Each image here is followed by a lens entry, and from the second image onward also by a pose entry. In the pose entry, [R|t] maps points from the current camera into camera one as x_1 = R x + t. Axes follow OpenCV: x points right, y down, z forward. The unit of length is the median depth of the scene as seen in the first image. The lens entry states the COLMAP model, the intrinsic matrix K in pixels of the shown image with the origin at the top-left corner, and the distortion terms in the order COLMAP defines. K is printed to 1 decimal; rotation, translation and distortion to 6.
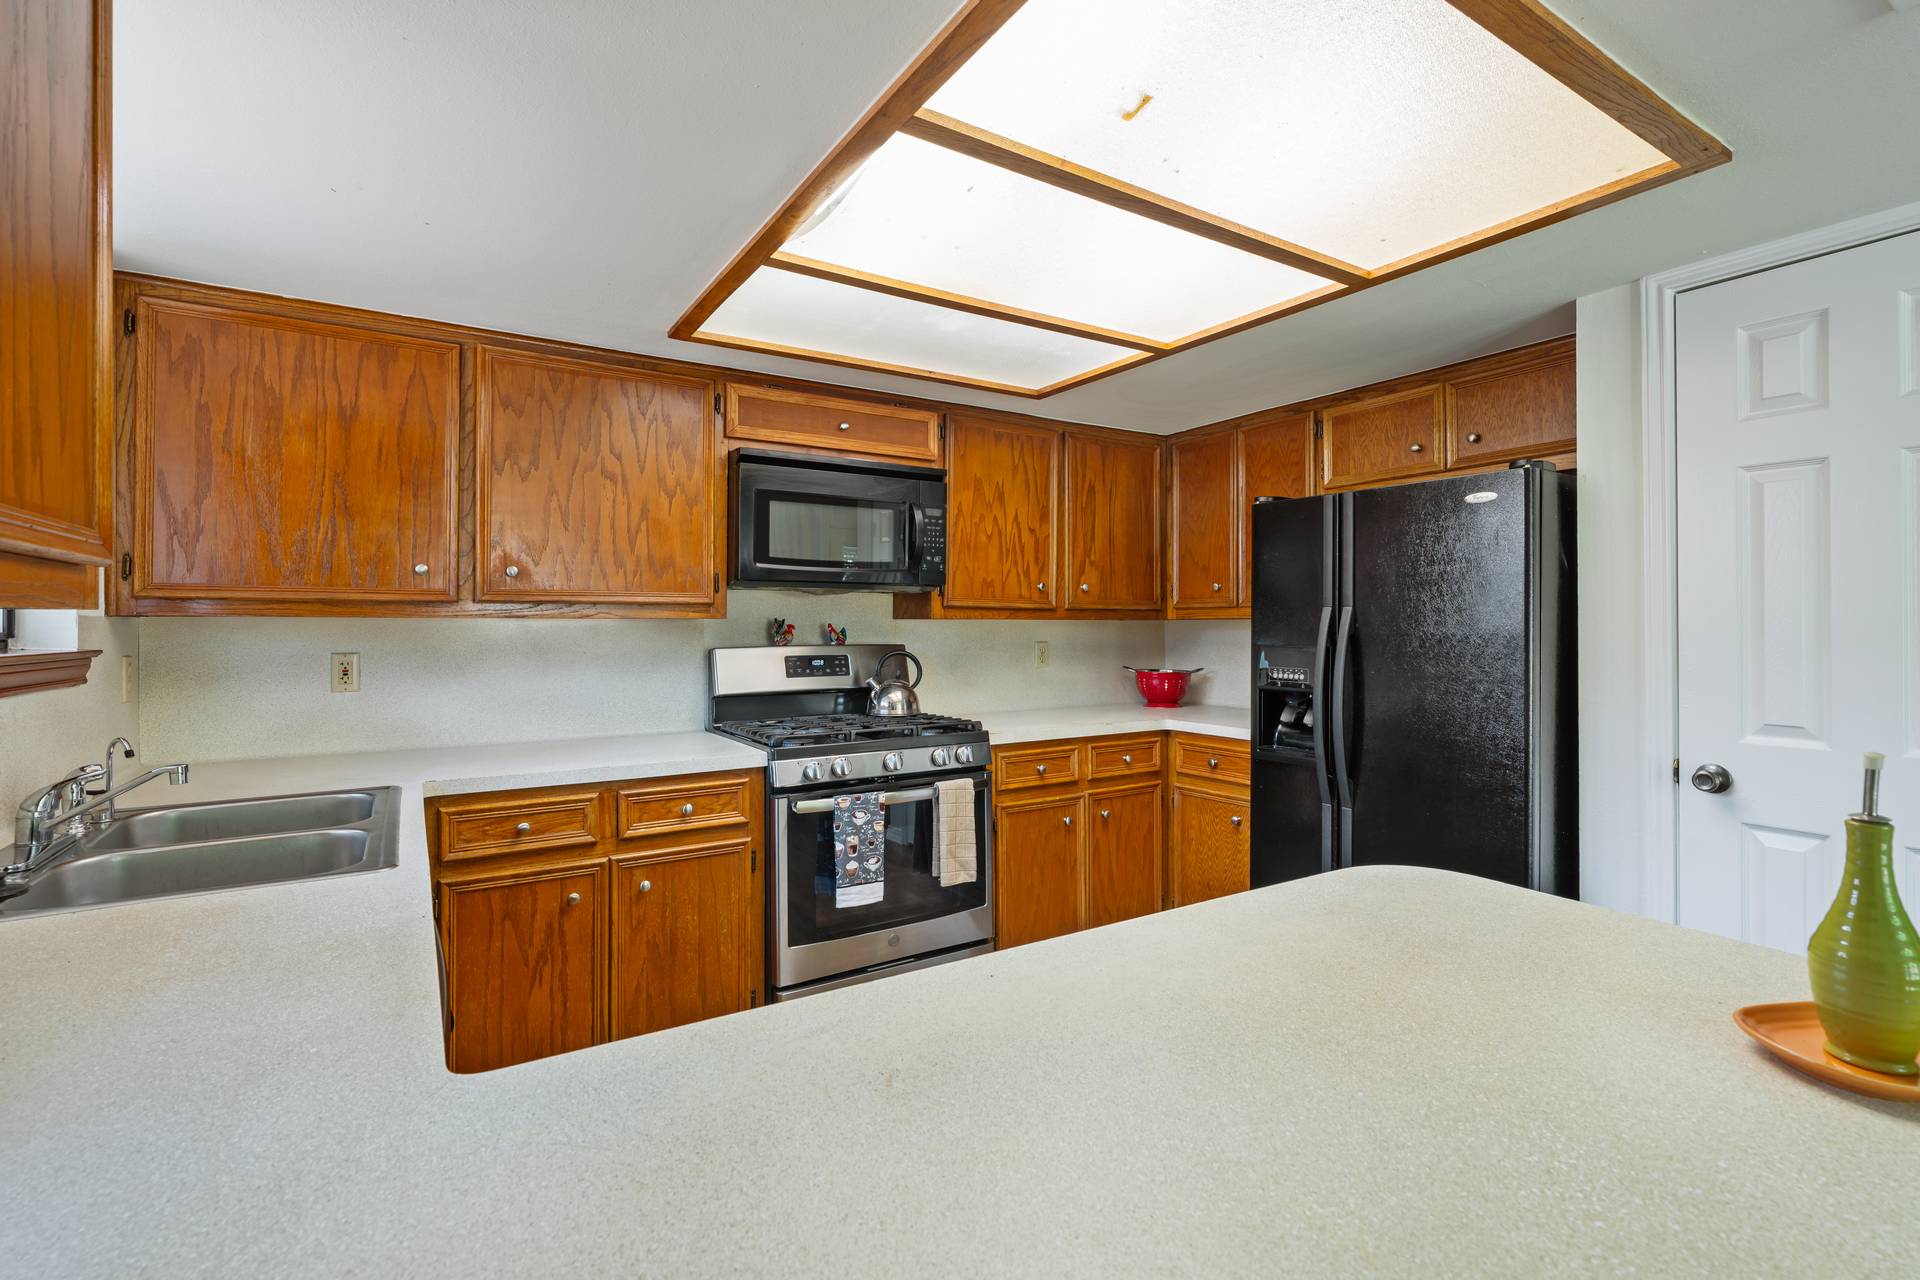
lens RADIAL K [[867.4, 0, 951.4], [0, 867.4, 619.5], [0, 0, 1]] dist [-0.002598, 0.001995]
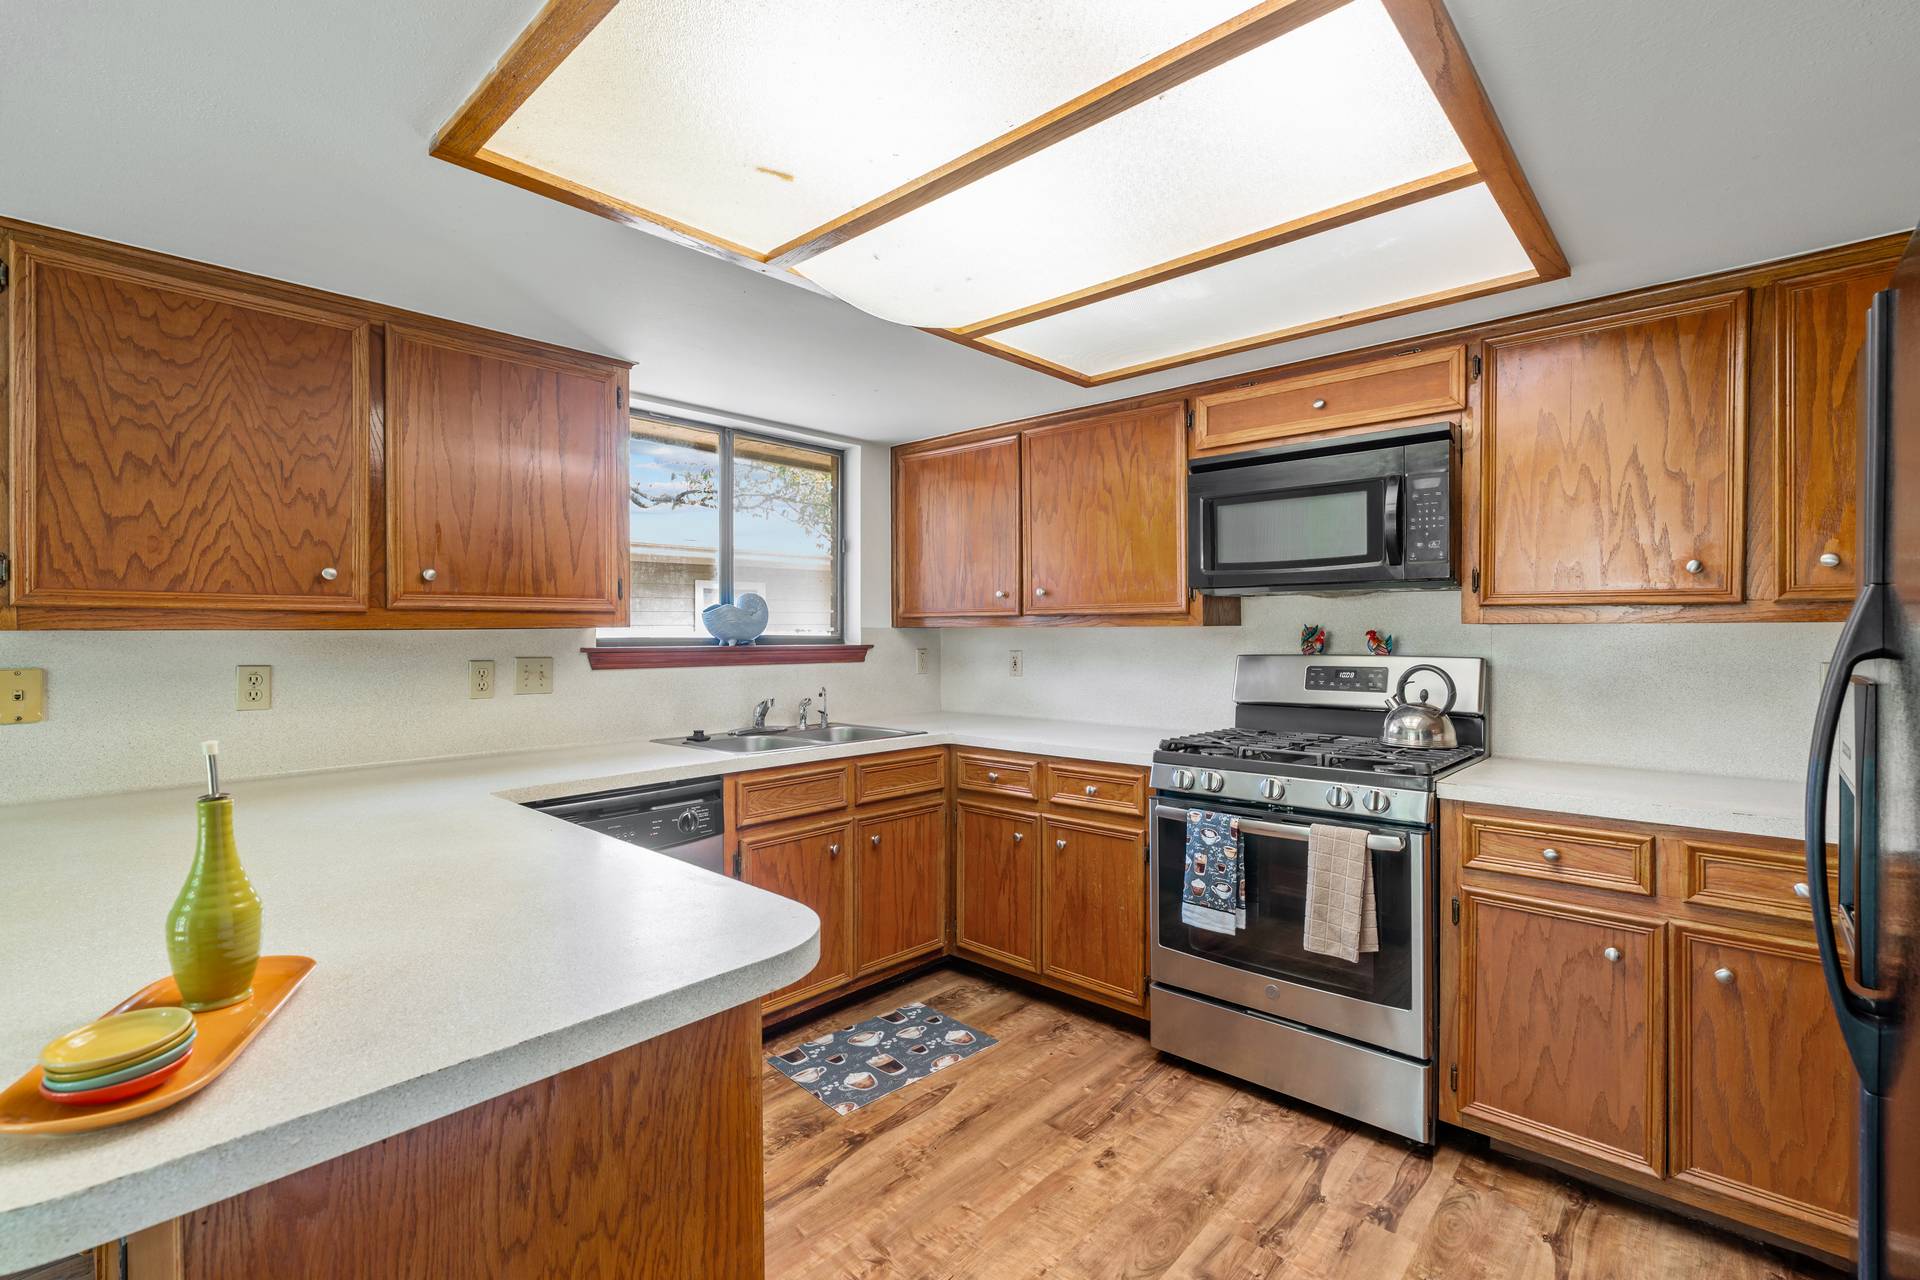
lens RADIAL K [[867.4, 0, 956.8], [0, 867.4, 635.2], [0, 0, 1]] dist [-0.002598, 0.001995]
pose [[0.275495, 0.002455, -0.961299, 0.674518], [0.004563, 0.999982, 0.003861, 0.005140], [0.961292, -0.005450, 0.275479, 0.448942]]
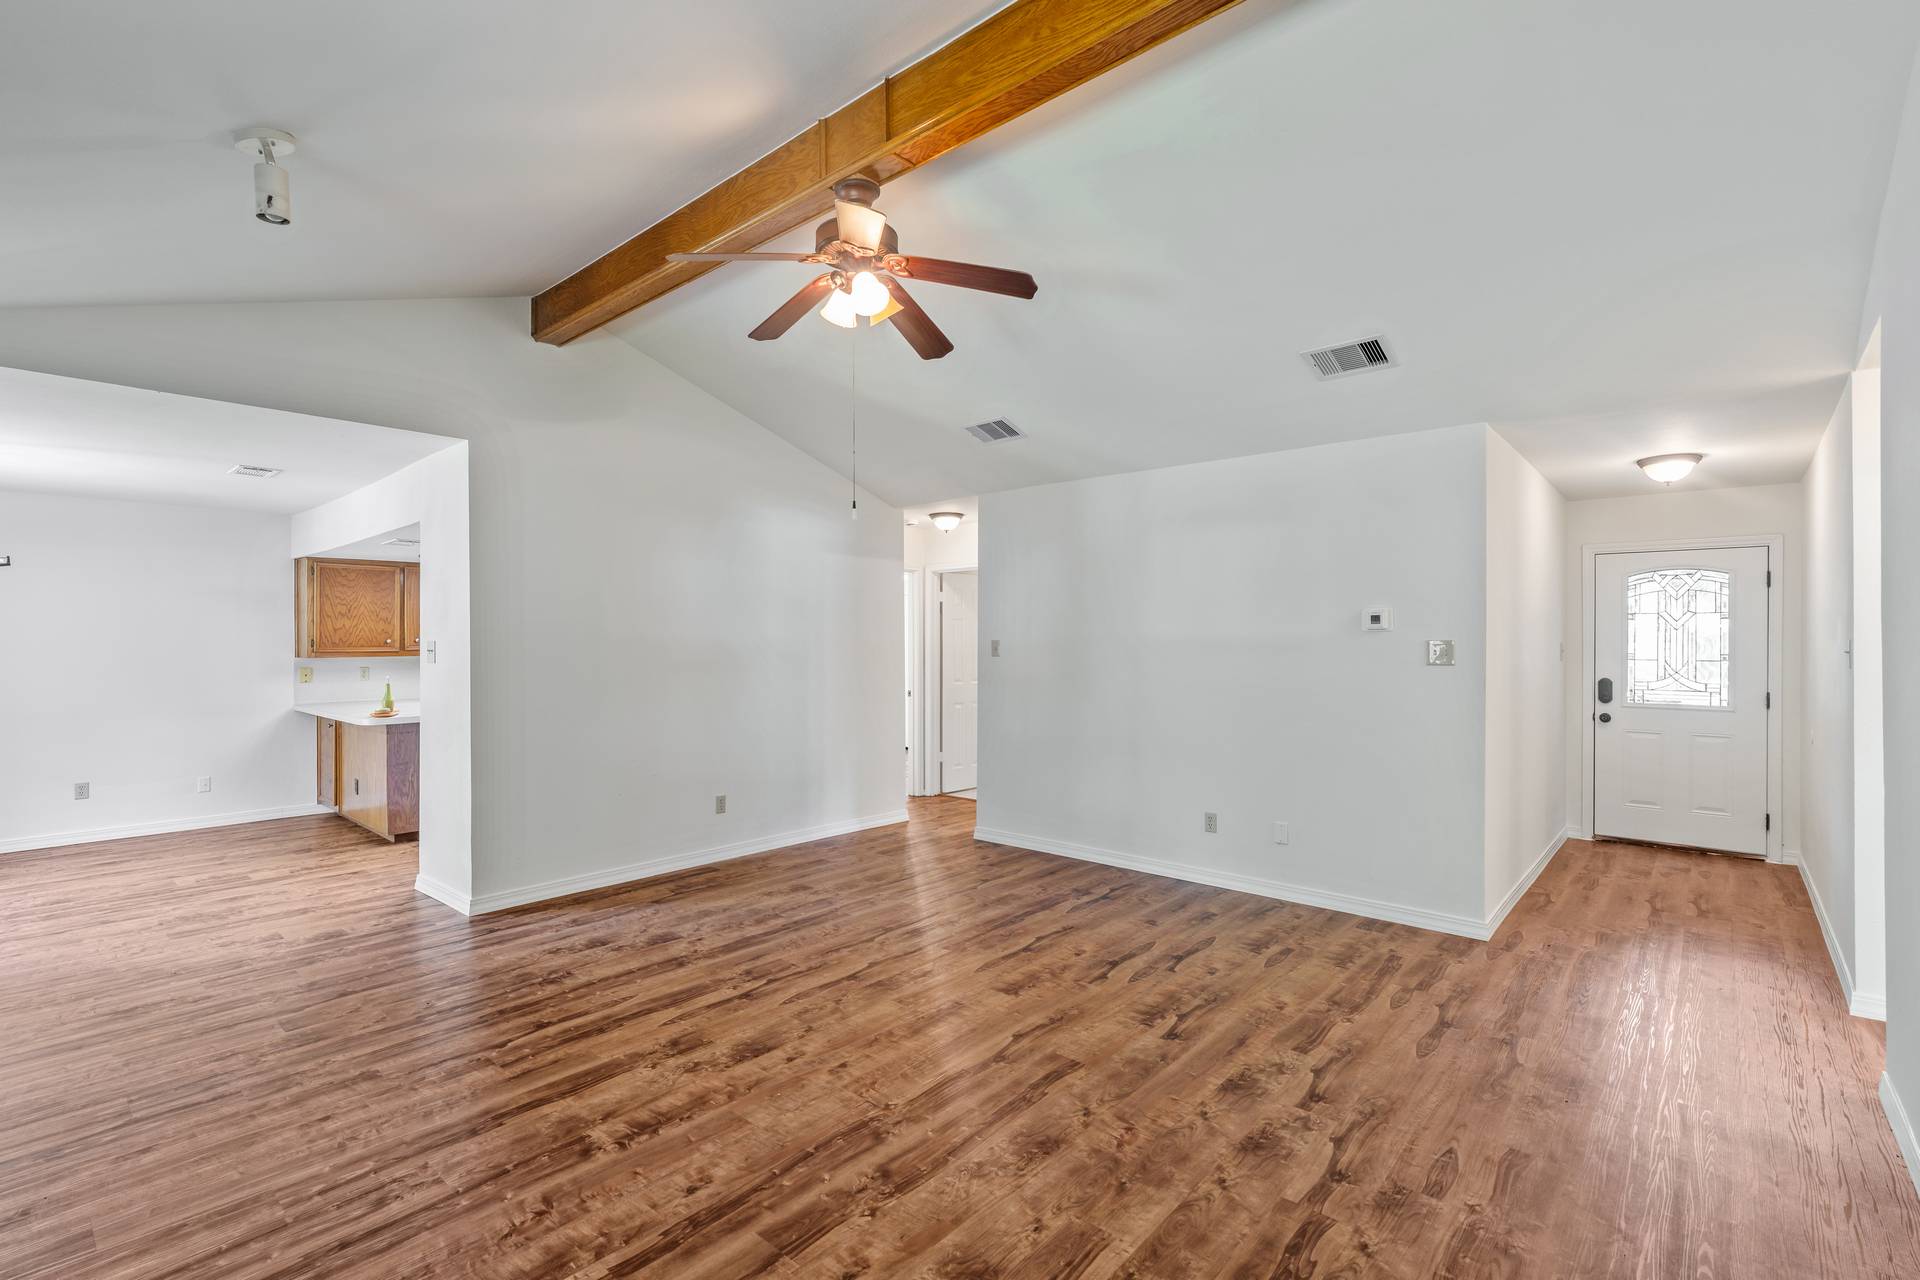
lens RADIAL K [[867.4, 0, 956.2], [0, 867.4, 642.2], [0, 0, 1]] dist [-0.002598, 0.001995]
pose [[0.281644, -0.001850, -0.959517, 2.861994], [0.004460, 0.999990, -0.000619, -0.034732], [0.959509, -0.004105, 0.281650, 1.059406]]
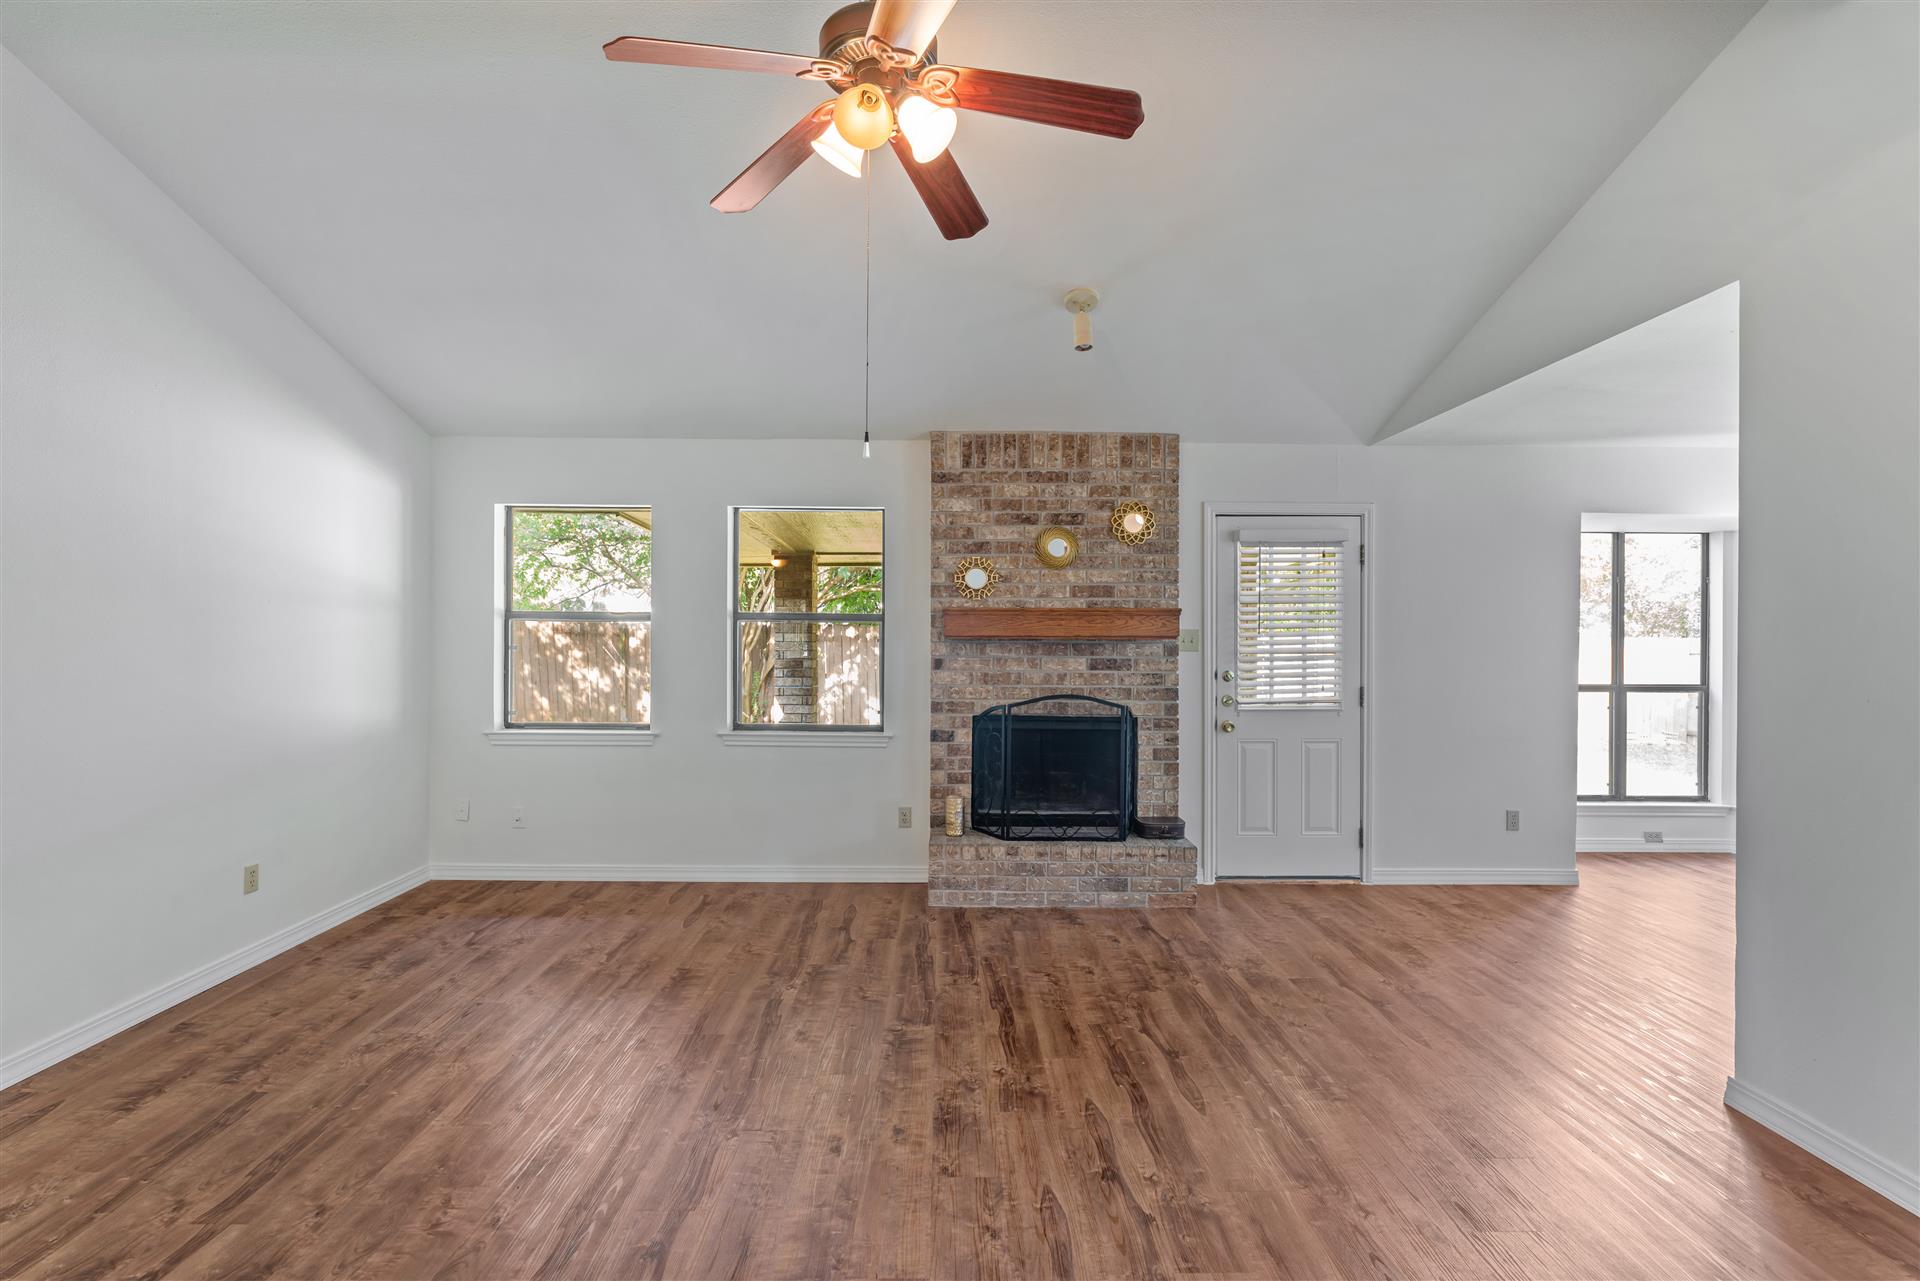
lens RADIAL K [[867.4, 0, 956.7], [0, 867.4, 635.5], [0, 0, 1]] dist [-0.002598, 0.001995]
pose [[-0.854920, -0.004410, 0.518741, 1.257930], [-0.005629, 0.999984, -0.000775, -0.032559], [-0.518730, -0.003583, -0.854931, 1.901097]]
